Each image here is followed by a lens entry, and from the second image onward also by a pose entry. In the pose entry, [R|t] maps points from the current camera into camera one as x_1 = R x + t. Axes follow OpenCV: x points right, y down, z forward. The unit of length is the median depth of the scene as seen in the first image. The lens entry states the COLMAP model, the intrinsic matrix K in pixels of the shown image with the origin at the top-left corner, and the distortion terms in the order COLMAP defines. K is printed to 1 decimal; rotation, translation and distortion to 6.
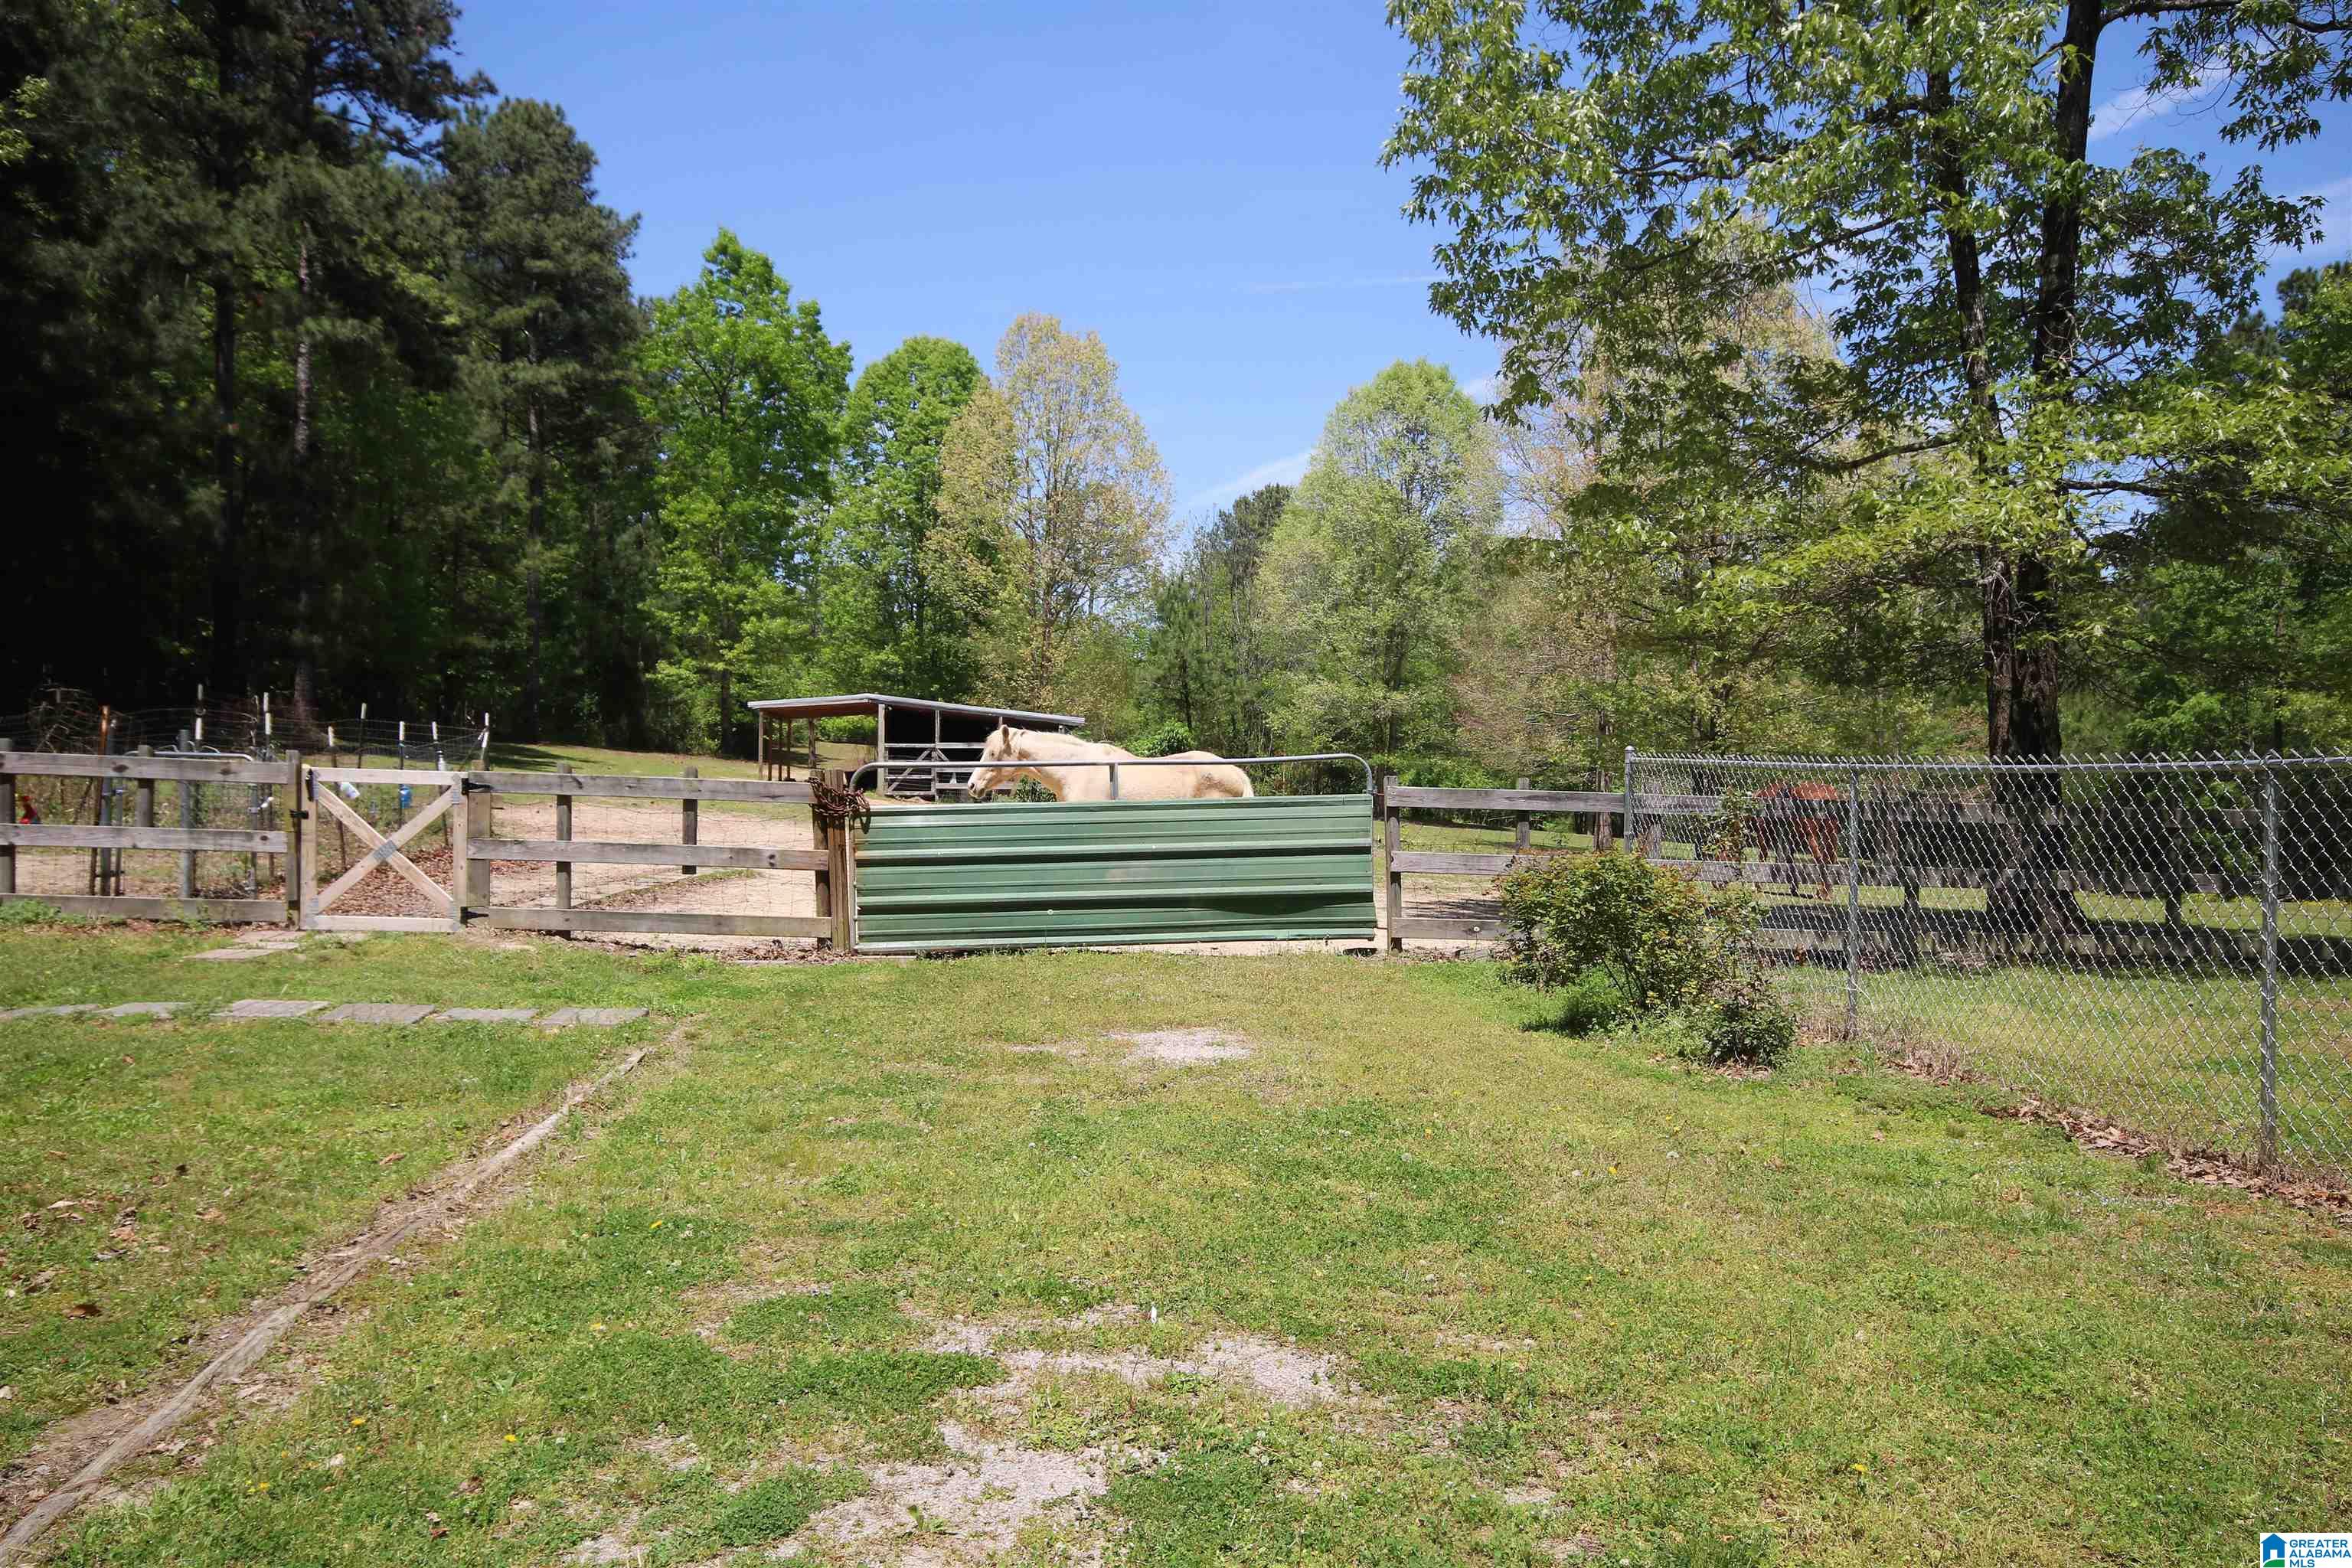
lens RADIAL K [[1789.9, 0, 1176.0], [0, 1789.9, 784.0], [0, 0, 1]] dist [-0.019531, 0.082408]
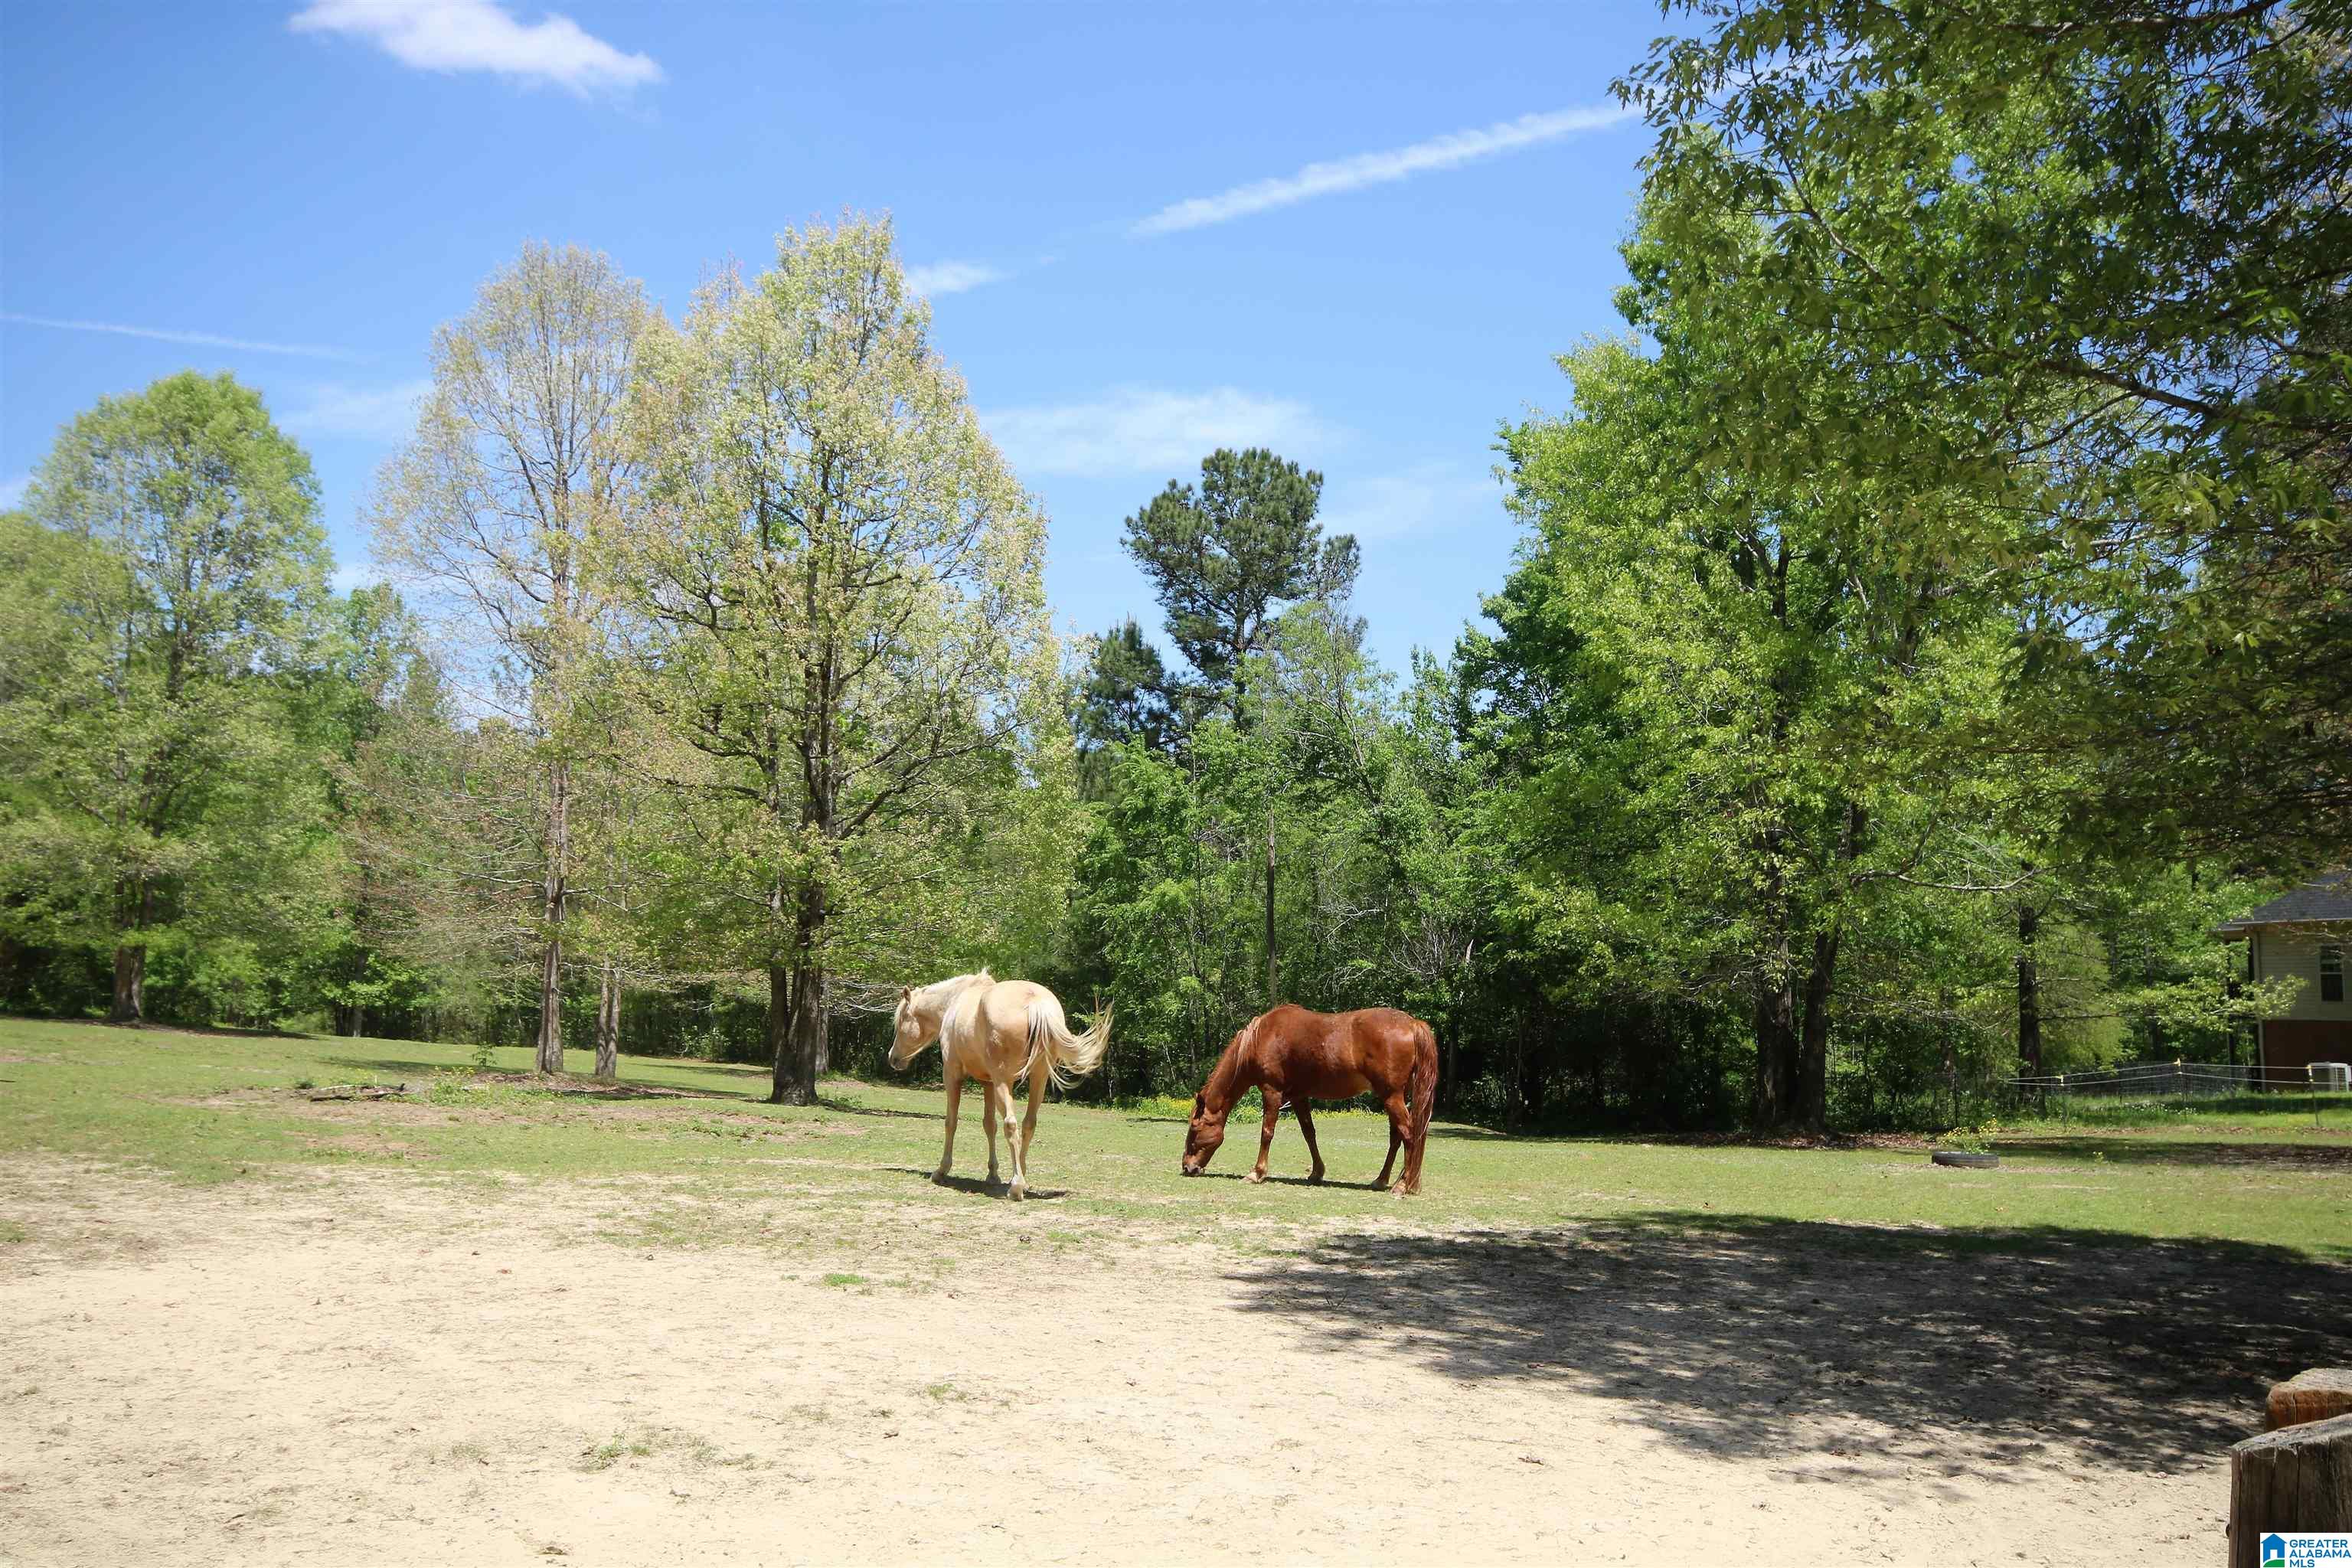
lens RADIAL K [[2006.4, 0, 1163.9], [0, 2006.4, 784.8], [0, 0, 1]] dist [-0.006232, 0.063902]
pose [[0.787309, 0.060440, 0.613589, -0.104415], [-0.005869, 0.995873, -0.090565, -0.009963], [-0.616530, 0.067702, 0.784415, 0.345133]]
